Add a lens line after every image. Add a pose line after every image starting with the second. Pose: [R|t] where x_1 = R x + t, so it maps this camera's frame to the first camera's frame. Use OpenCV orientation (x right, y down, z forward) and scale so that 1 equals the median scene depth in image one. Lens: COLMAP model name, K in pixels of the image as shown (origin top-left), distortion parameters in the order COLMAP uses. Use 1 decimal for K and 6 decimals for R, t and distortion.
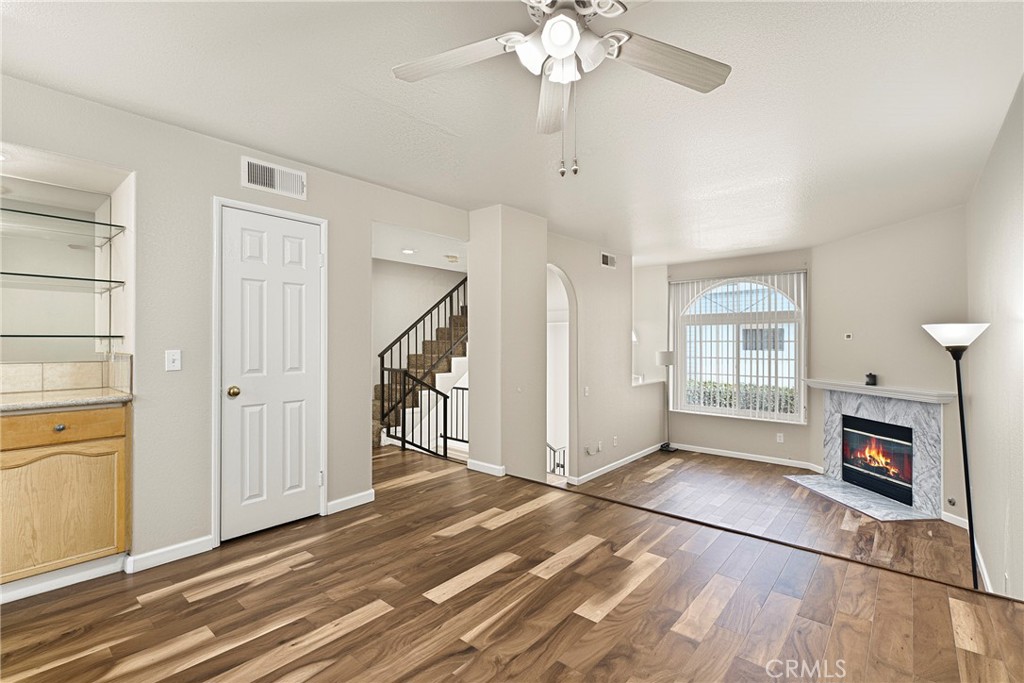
lens RADIAL K [[457.8, 0, 512.0], [0, 457.8, 341.5], [0, 0, 1]] dist [0.004075, 0.000168]
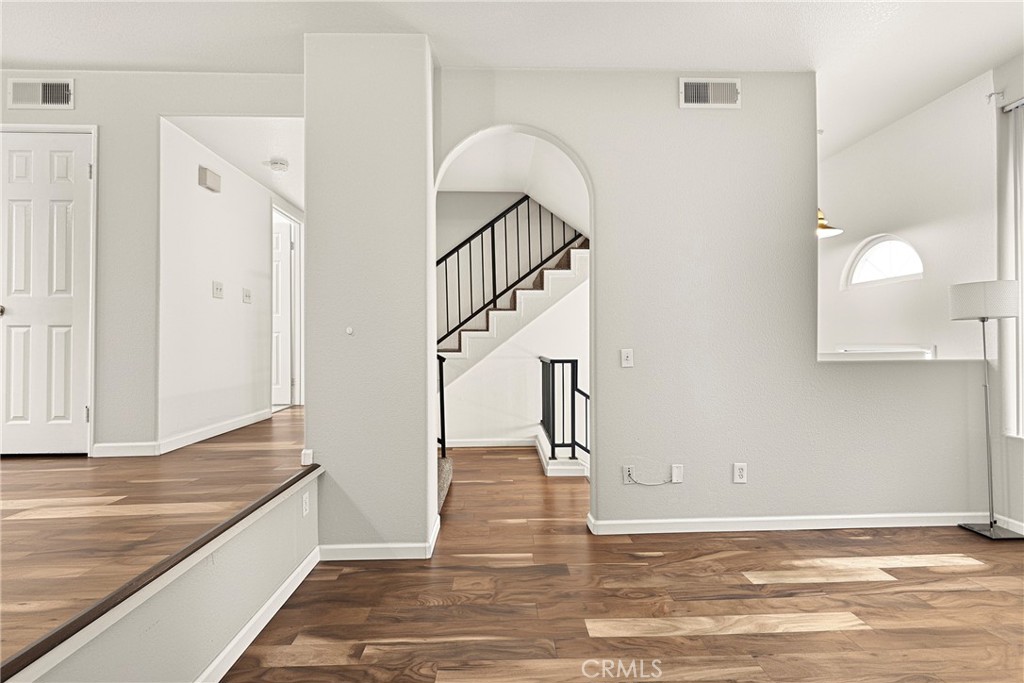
lens RADIAL K [[458.3, 0, 512.0], [0, 458.3, 341.5], [0, 0, 1]] dist [0.003723, -0.000426]
pose [[0.683072, -0.009054, -0.730295, 0.544663], [0.006016, 0.999959, -0.006770, 0.113593], [0.730326, 0.000231, 0.683099, 0.674565]]
